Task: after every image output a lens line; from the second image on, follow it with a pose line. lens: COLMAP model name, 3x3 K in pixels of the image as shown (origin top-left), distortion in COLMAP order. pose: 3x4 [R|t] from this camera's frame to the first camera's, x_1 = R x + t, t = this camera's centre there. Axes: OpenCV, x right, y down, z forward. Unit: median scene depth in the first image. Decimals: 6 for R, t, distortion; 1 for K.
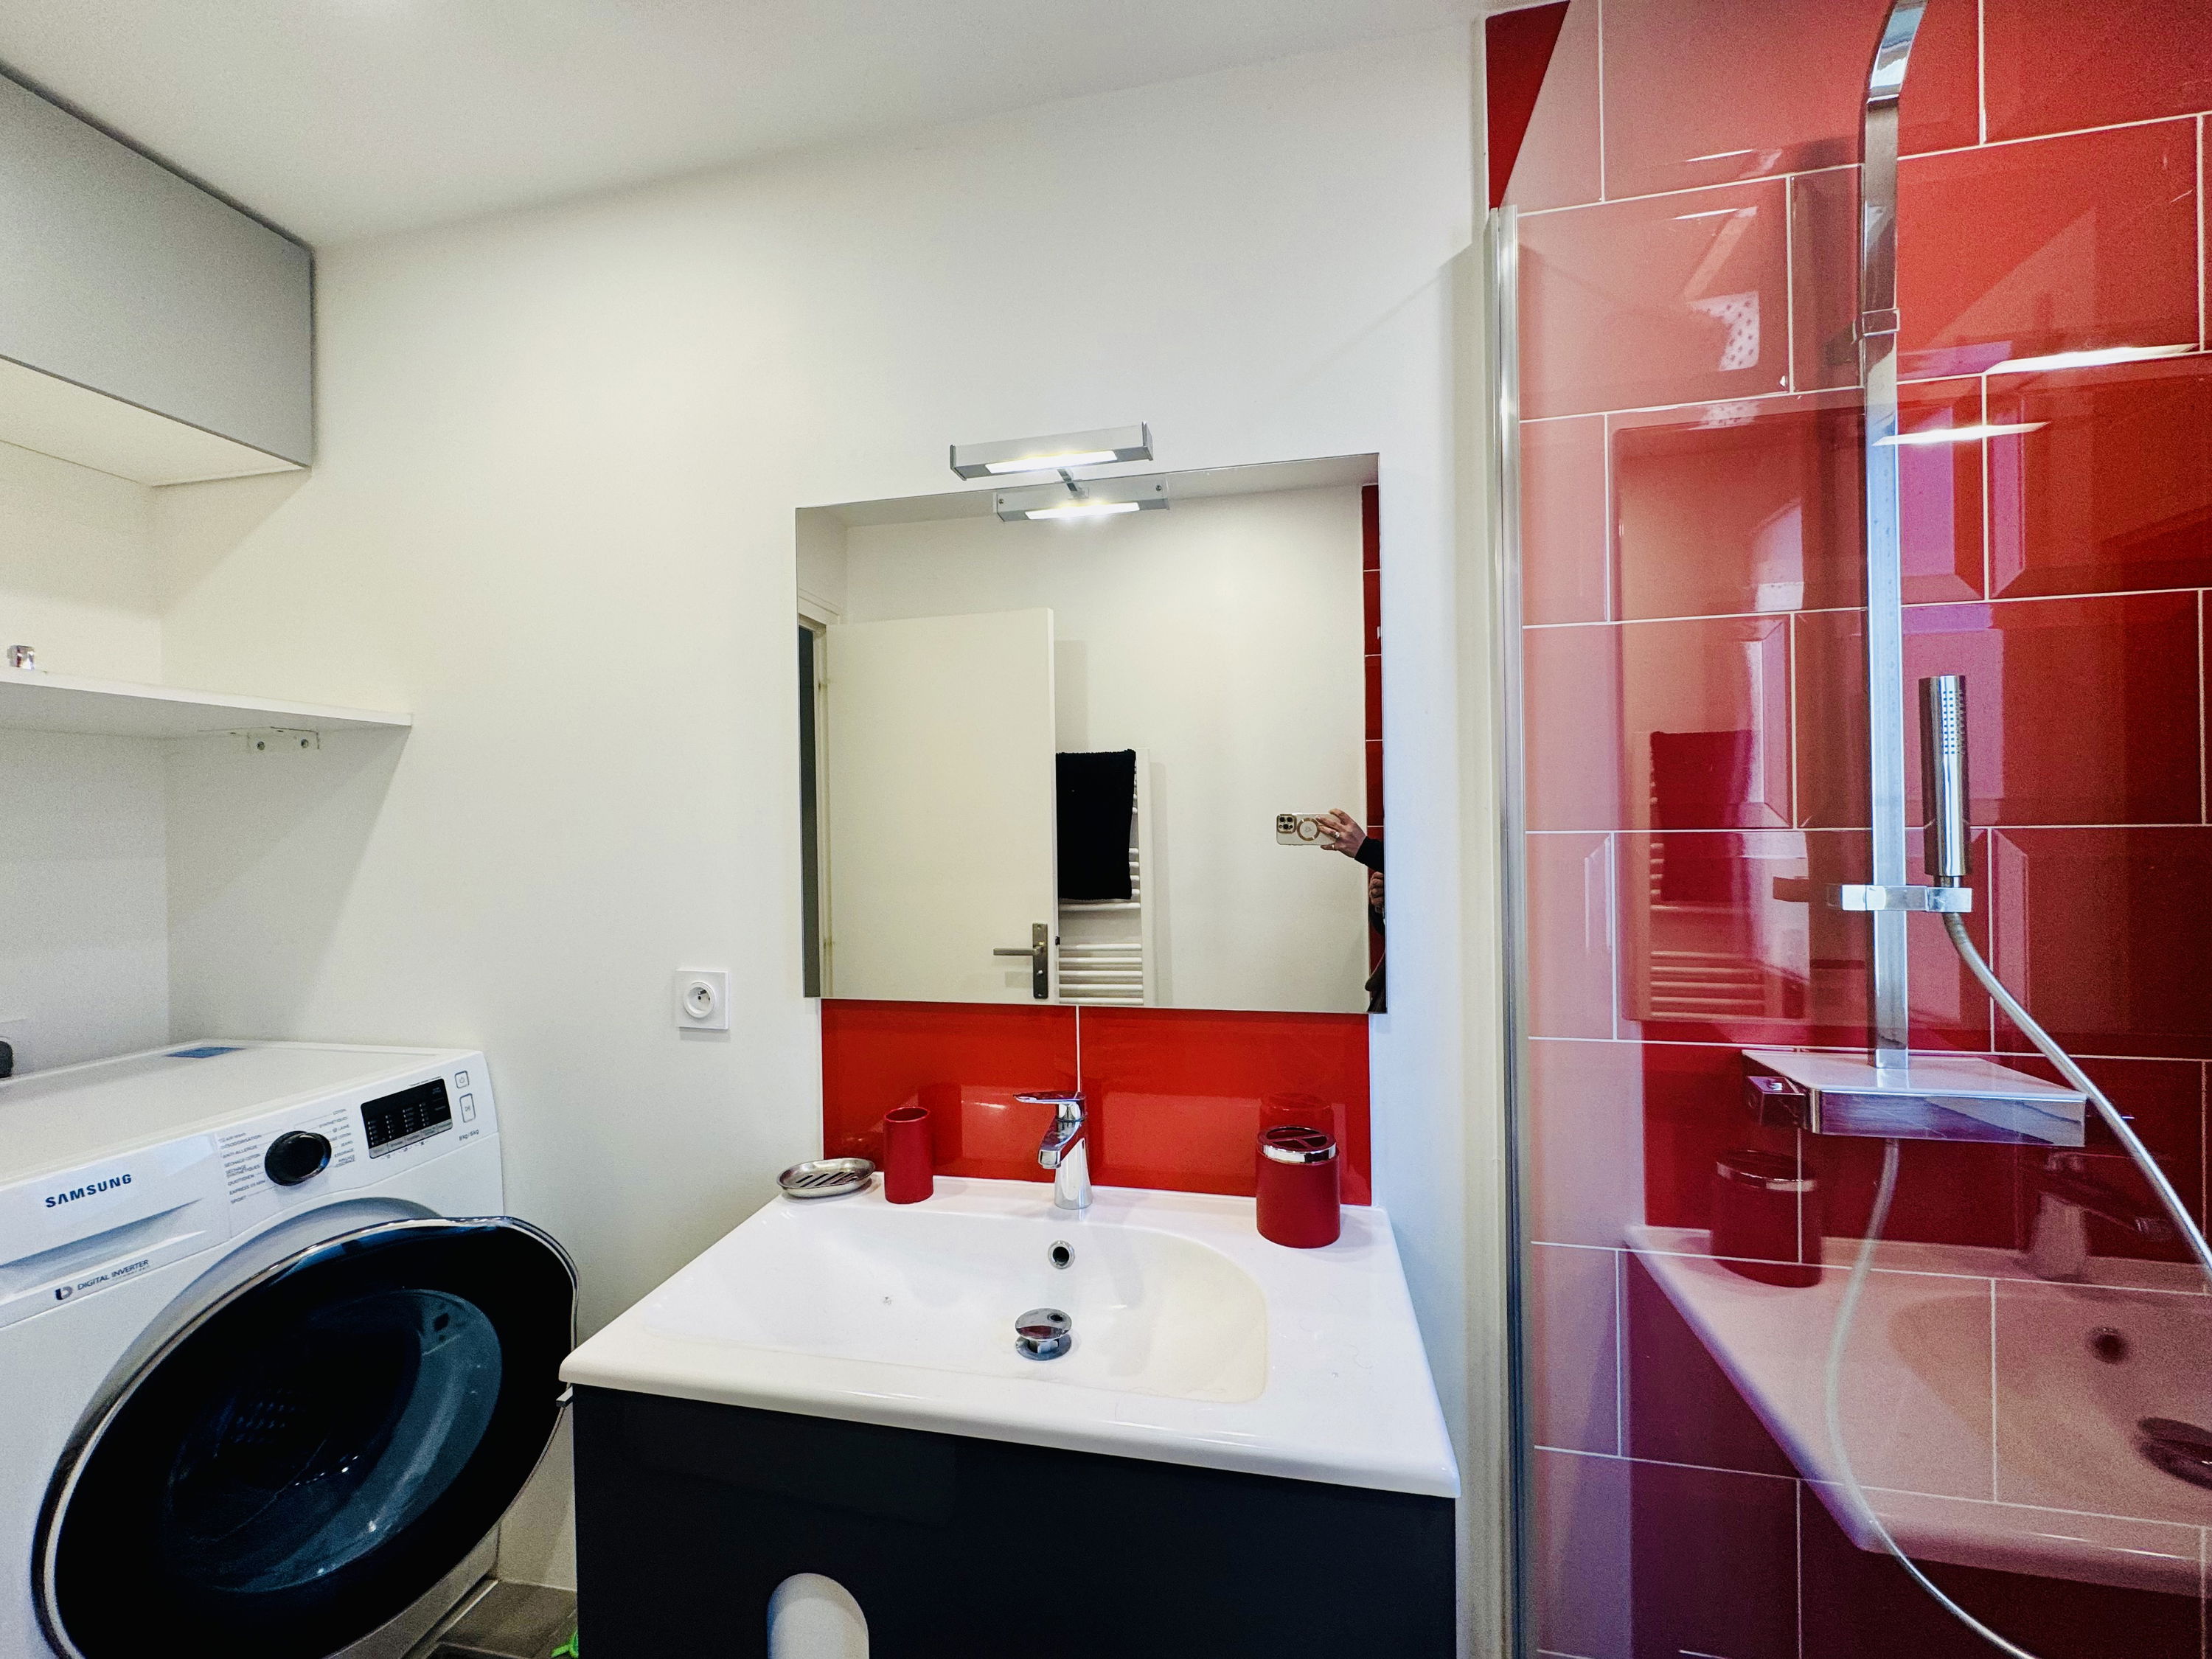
lens RADIAL K [[885.4, 0, 1106.0], [0, 885.4, 829.5], [0, 0, 1]] dist [0.002531, -0.003016]
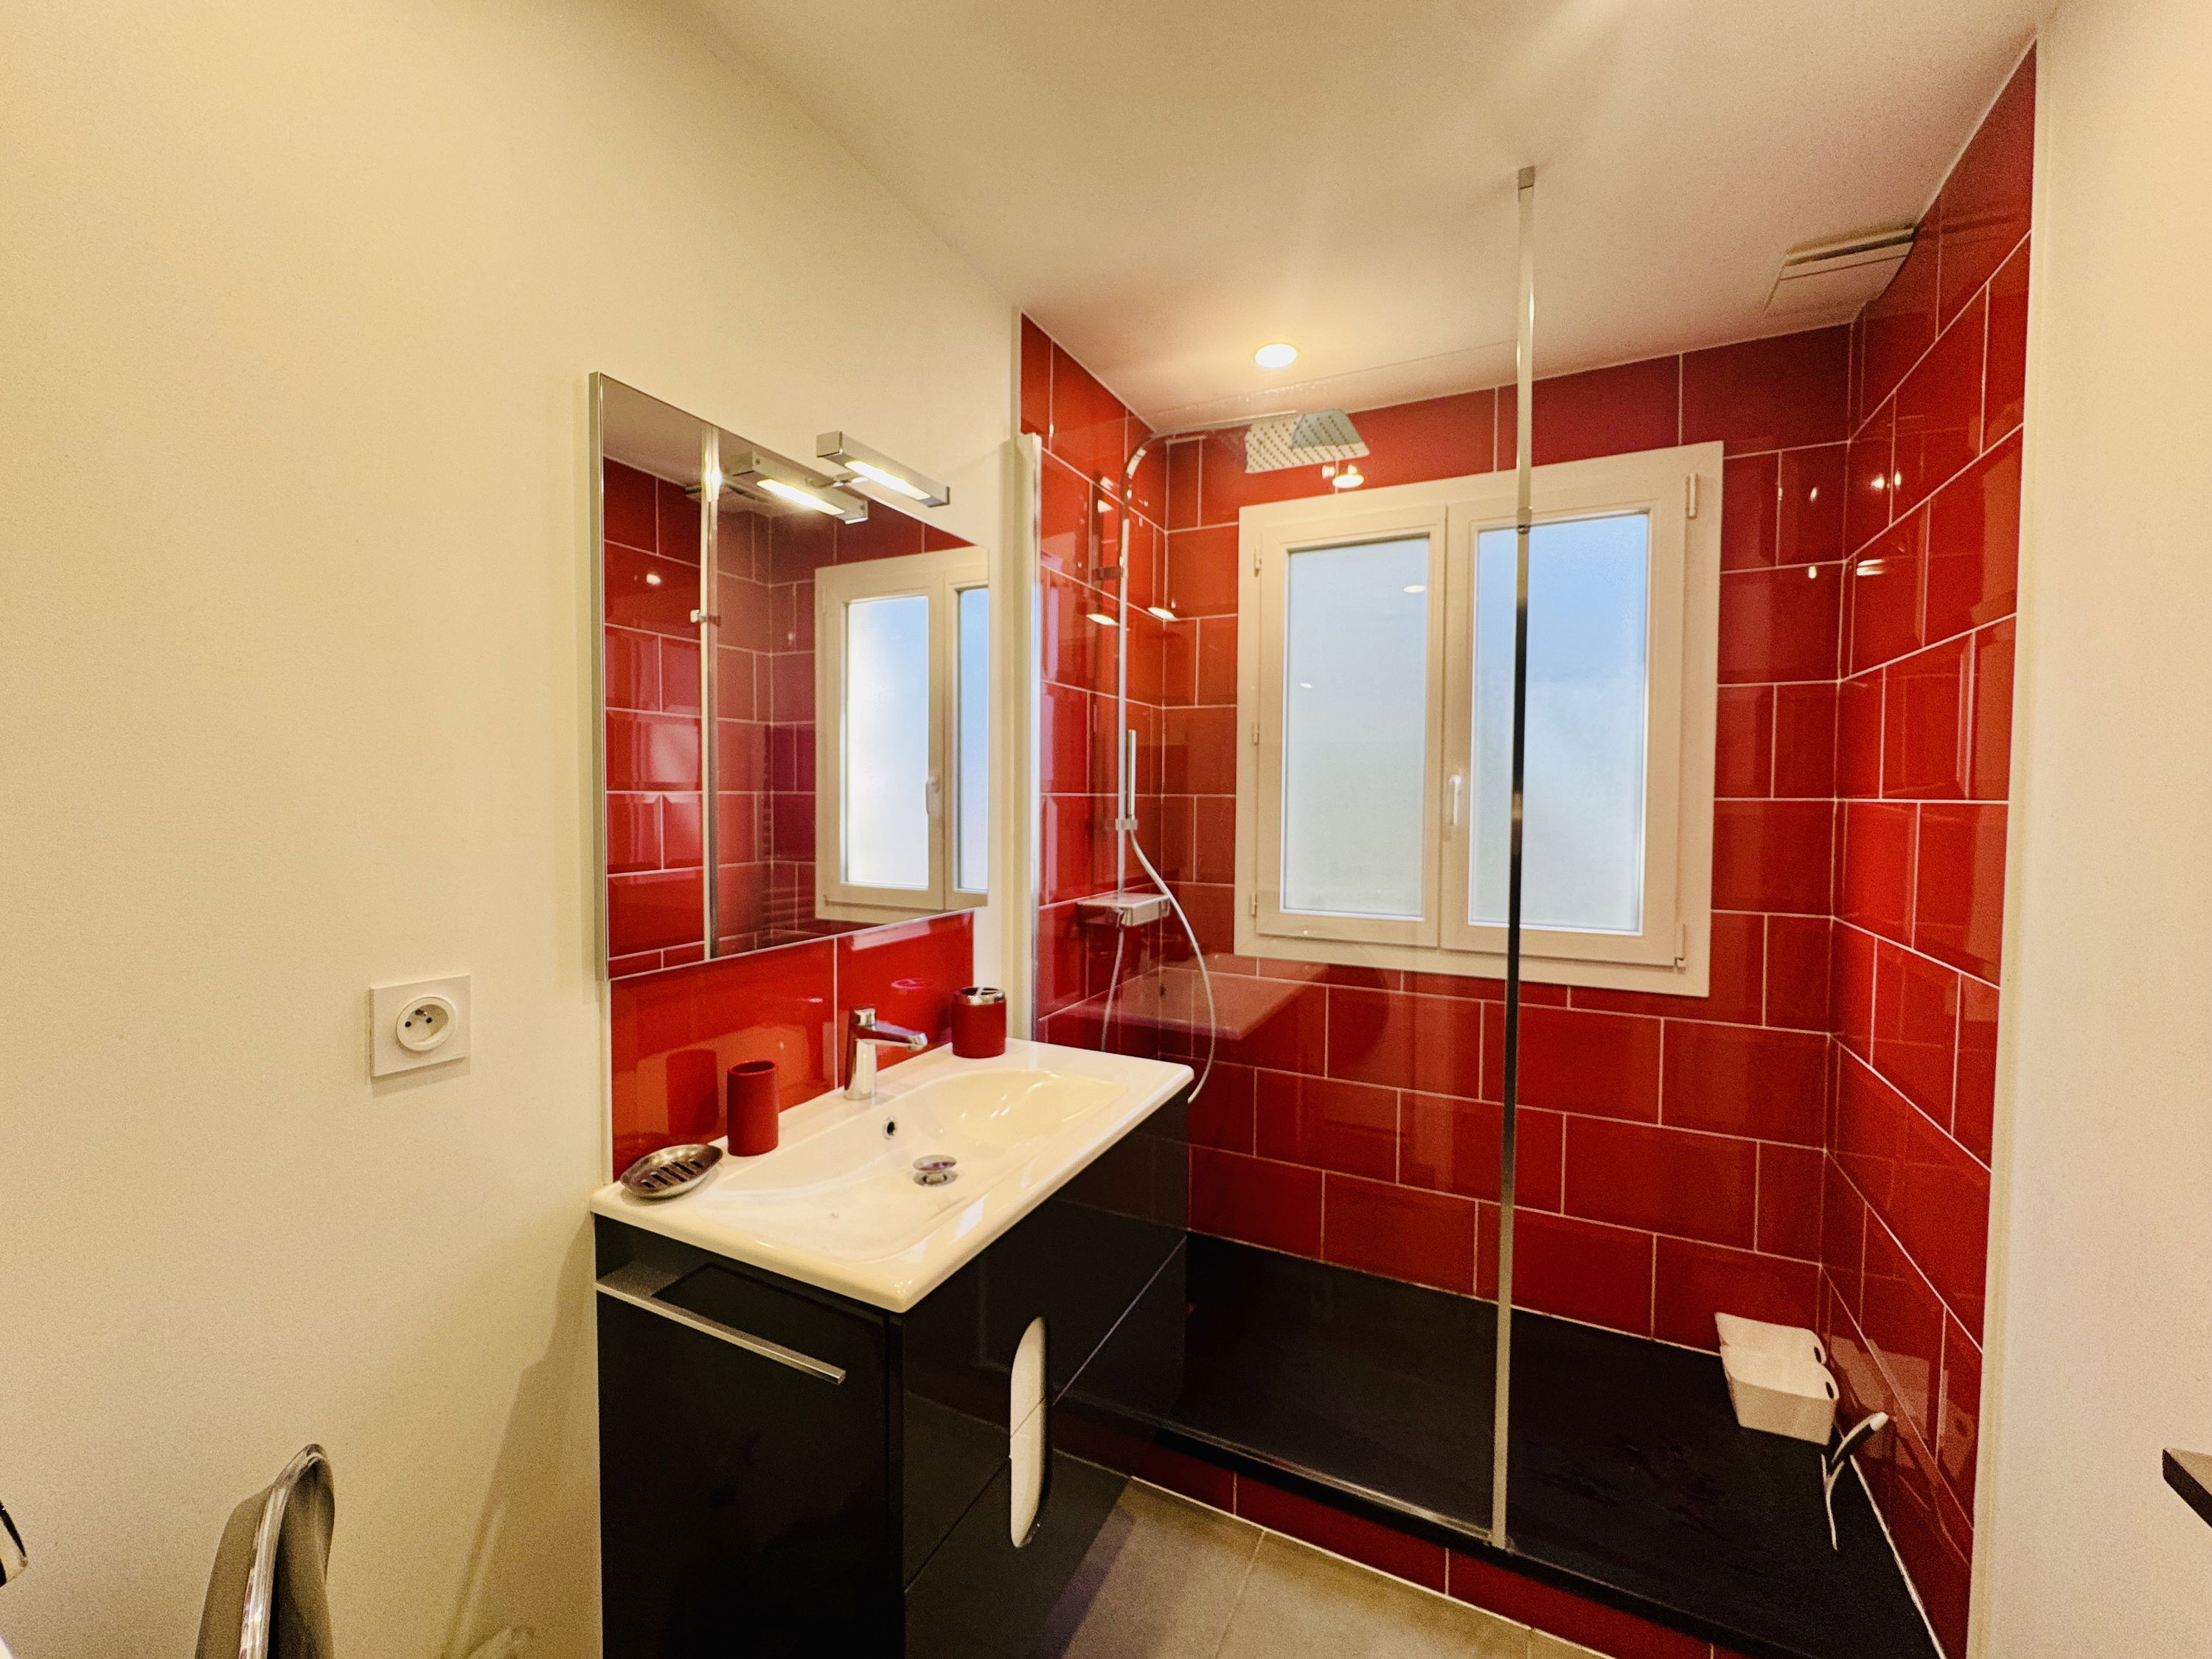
lens RADIAL K [[885.4, 0, 1106.0], [0, 885.4, 829.5], [0, 0, 1]] dist [0.002531, -0.003016]
pose [[0.251334, -0.022267, 0.967644, -1.158403], [-0.008770, 0.999642, 0.025282, 0.027577], [-0.967861, -0.014840, 0.251048, 0.397990]]
